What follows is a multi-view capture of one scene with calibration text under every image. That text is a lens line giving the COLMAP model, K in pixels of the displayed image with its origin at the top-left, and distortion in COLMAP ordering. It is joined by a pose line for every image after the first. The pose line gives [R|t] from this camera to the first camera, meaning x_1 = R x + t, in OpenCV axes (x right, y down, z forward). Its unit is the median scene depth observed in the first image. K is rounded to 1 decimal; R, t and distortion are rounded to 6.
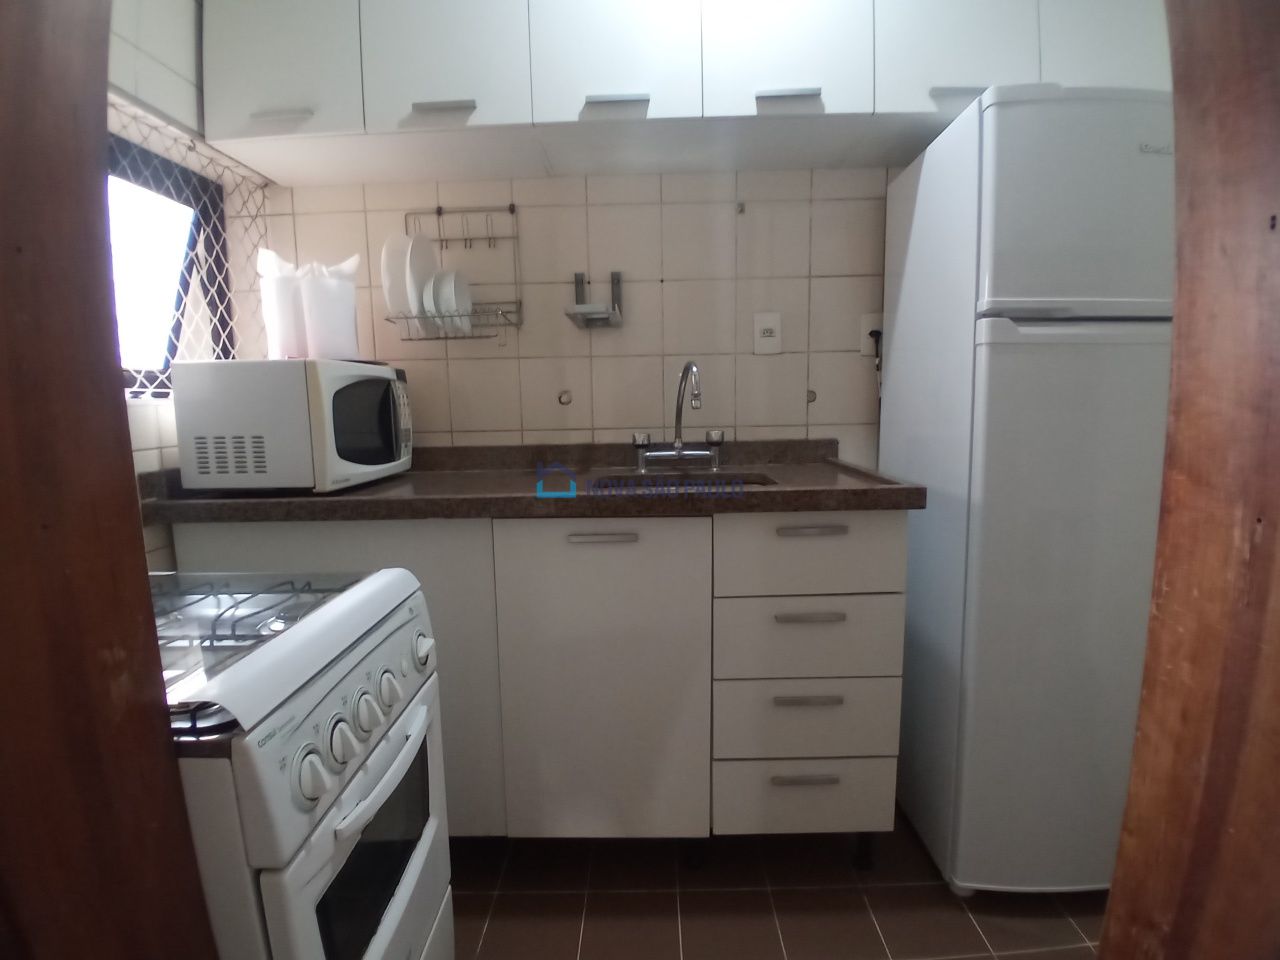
lens RADIAL K [[642.7, 0, 647.8], [0, 642.7, 499.1], [0, 0, 1]] dist [-0.029573, -0.007877]
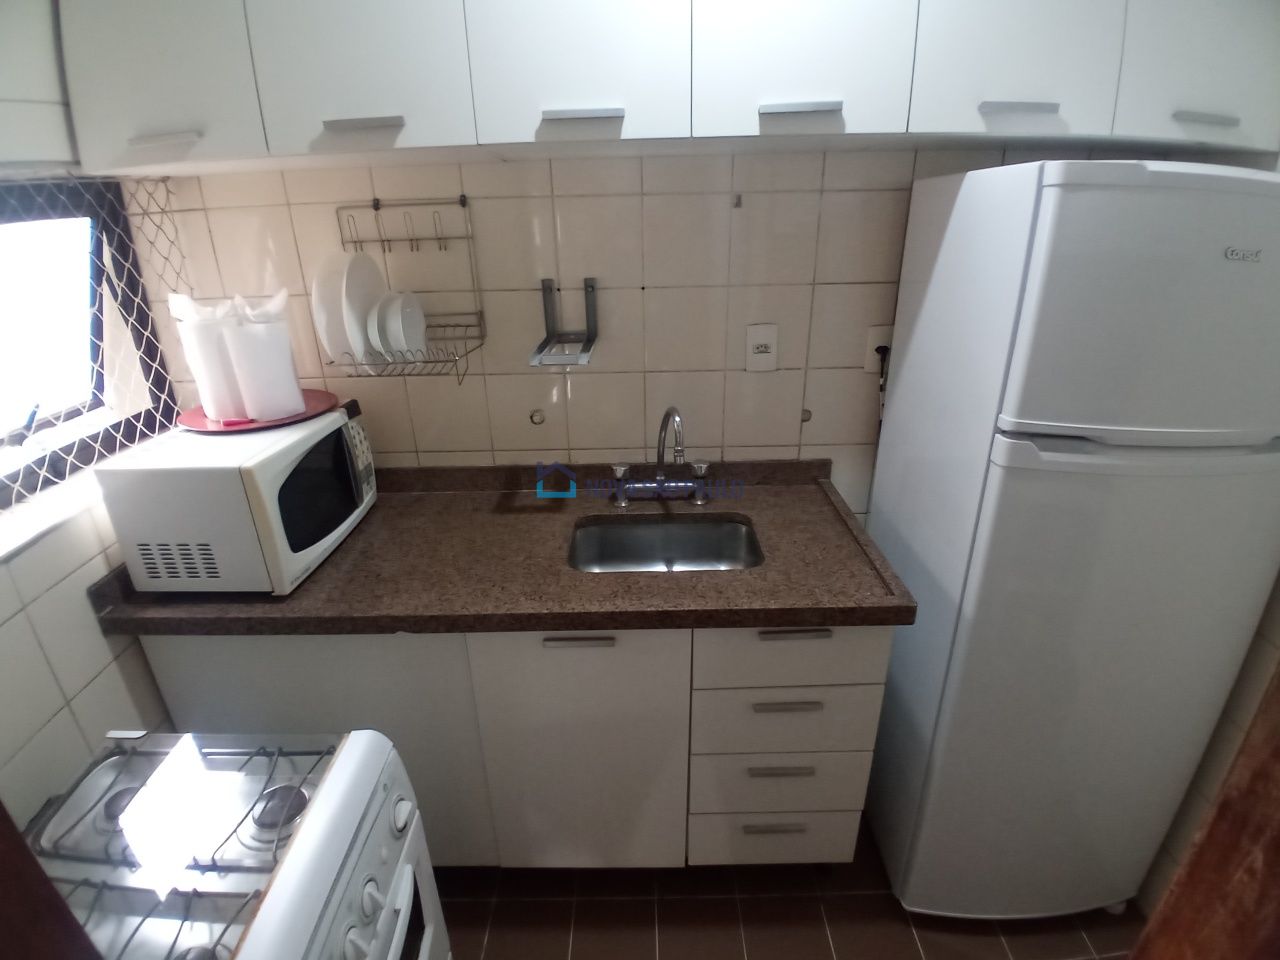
lens RADIAL K [[642.7, 0, 643.5], [0, 642.7, 477.6], [0, 0, 1]] dist [-0.029573, -0.007877]
pose [[0.999967, -0.003119, 0.007507, 0.019069], [0.001033, 0.964721, 0.263272, -0.392562], [-0.008063, -0.263255, 0.964692, 0.117089]]
